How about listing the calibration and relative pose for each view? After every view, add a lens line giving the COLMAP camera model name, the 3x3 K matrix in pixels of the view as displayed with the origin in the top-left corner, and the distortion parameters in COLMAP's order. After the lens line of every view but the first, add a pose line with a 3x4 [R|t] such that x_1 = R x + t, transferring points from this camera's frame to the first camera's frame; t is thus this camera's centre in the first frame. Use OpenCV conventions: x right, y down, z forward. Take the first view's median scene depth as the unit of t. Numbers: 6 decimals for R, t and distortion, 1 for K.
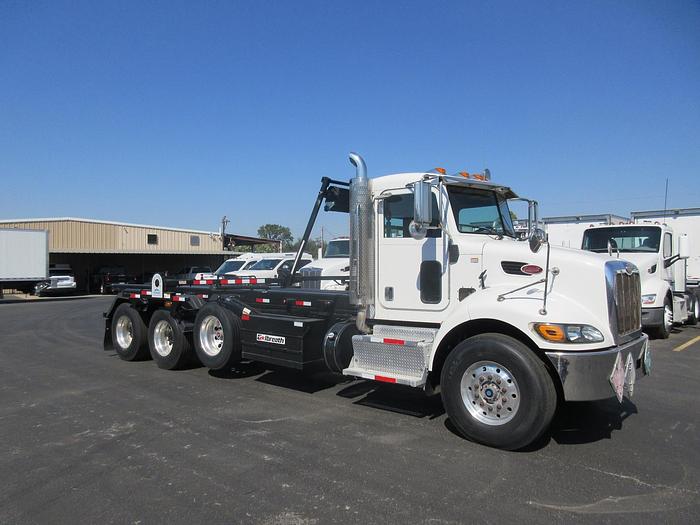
lens RADIAL K [[531.5, 0, 350.8], [0, 531.5, 258.5], [0, 0, 1]] dist [0.007479, 0.010350]
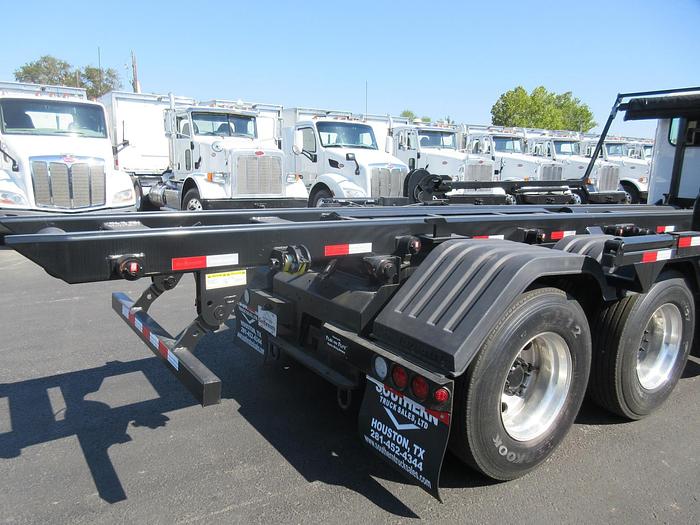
lens RADIAL K [[531.5, 0, 349.6], [0, 531.5, 265.4], [0, 0, 1]] dist [0.007479, 0.010350]
pose [[0.247134, -0.165199, 0.954795, -0.896174], [-0.051418, 0.981736, 0.183169, 0.030616], [-0.967616, -0.094361, 0.234126, 1.293268]]
